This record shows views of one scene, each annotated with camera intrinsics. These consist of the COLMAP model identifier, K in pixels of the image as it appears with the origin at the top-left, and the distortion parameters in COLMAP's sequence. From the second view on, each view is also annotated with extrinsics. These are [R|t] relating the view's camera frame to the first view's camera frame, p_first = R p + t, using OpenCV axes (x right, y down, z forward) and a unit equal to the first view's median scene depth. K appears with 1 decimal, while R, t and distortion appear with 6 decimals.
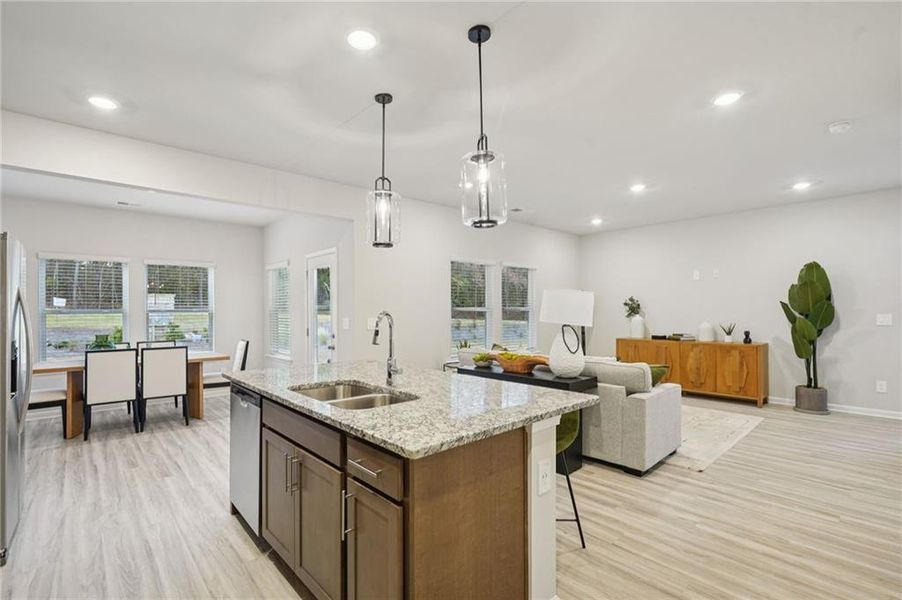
lens RADIAL K [[414.3, 0, 446.5], [0, 414.3, 309.3], [0, 0, 1]] dist [-0.002658, -0.000219]
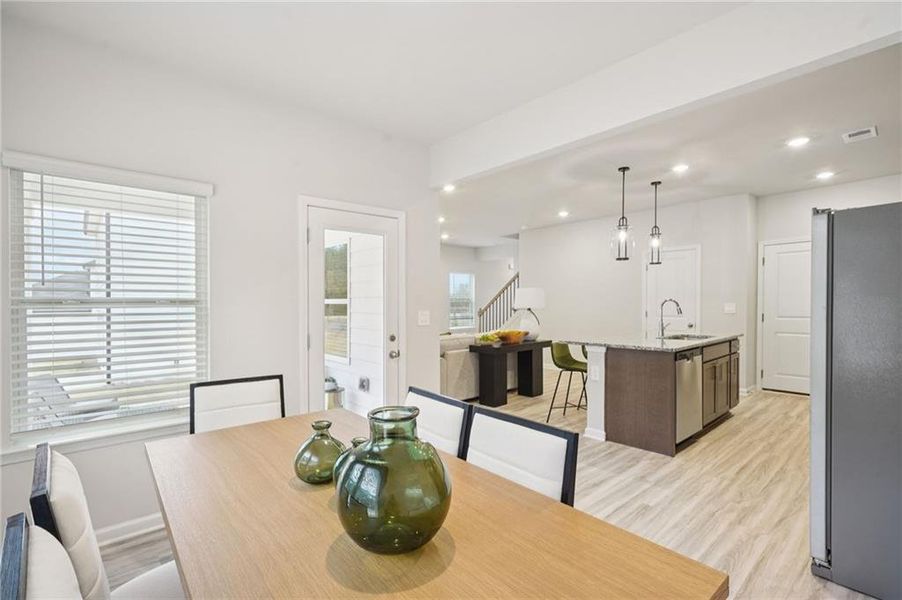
lens RADIAL K [[418.8, 0, 450.6], [0, 418.8, 316.1], [0, 0, 1]] dist [-0.002519, -0.000150]
pose [[-0.000899, -0.032582, 0.999469, -0.899183], [0.005363, 0.999455, 0.032586, 0.004831], [-0.999985, 0.005390, -0.000724, 0.842692]]
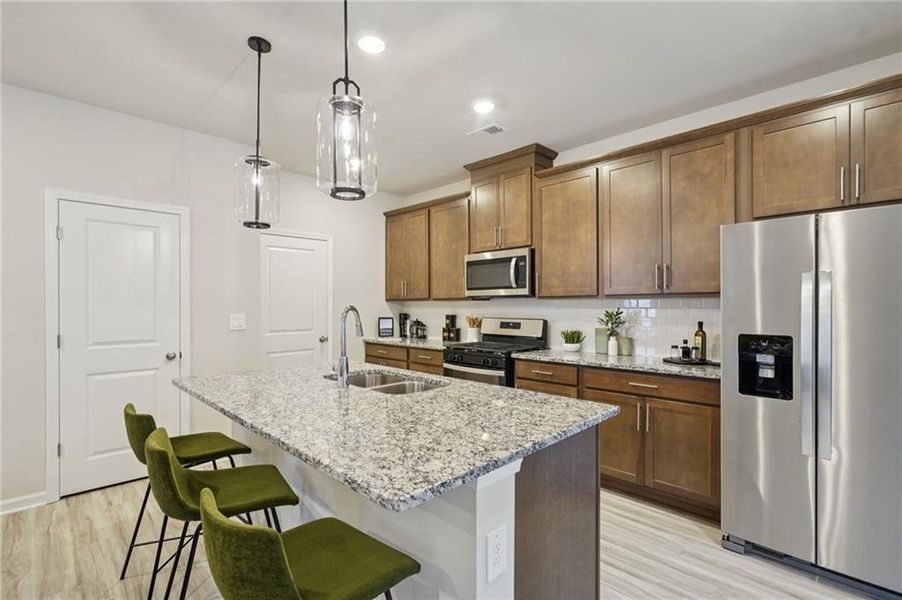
lens RADIAL K [[414.3, 0, 446.5], [0, 414.3, 309.3], [0, 0, 1]] dist [-0.002658, -0.000219]
pose [[-0.998989, 0.009007, -0.044039, -0.133703], [0.008717, 0.999939, 0.006769, 0.001961], [0.044097, 0.006378, -0.999007, 0.803670]]
